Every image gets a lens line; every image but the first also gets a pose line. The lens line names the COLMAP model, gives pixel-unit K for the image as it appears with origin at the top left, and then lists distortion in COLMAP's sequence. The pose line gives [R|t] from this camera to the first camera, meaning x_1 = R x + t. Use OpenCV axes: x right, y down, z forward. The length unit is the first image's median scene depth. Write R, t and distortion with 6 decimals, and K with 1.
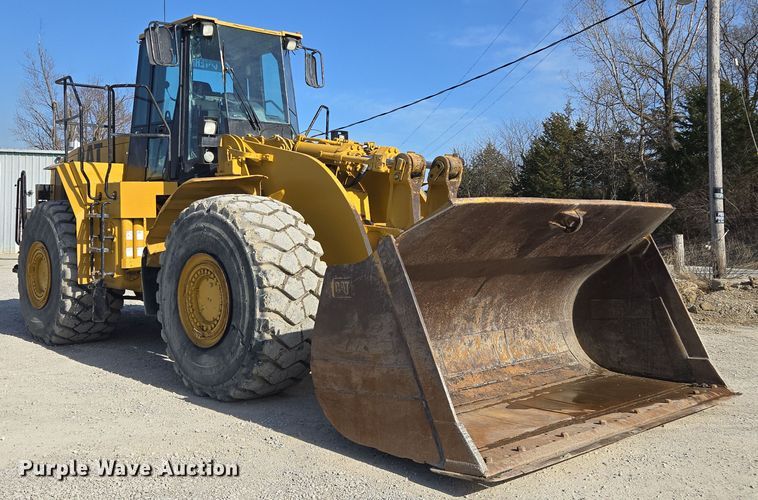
lens RADIAL K [[747.0, 0, 379.0], [0, 747.0, 250.0], [0, 0, 1]] dist [0.016185, 0.010928]
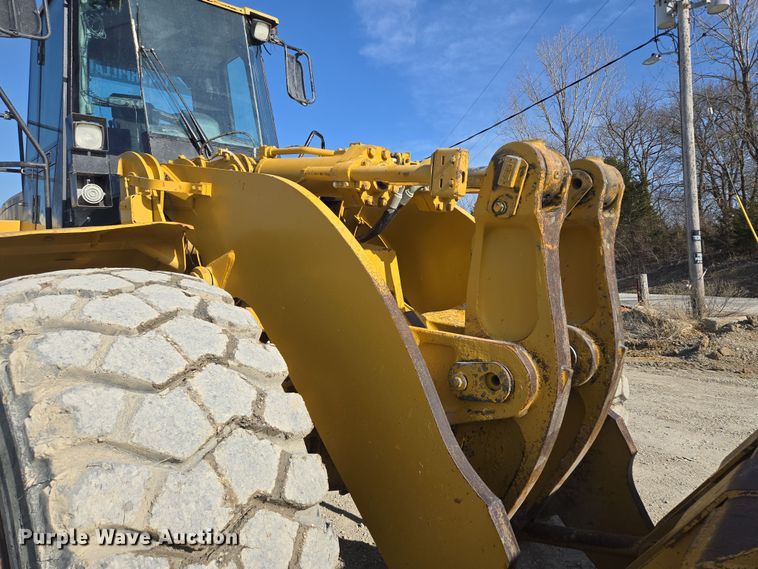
lens RADIAL K [[510.9, 0, 379.0], [0, 510.9, 284.5], [0, 0, 1]] dist [0.064138, -0.045332]
pose [[0.998890, -0.041729, 0.021857, -0.038473], [0.041827, 0.999117, -0.004066, -0.052062], [-0.021668, 0.004975, 0.999753, 0.641498]]
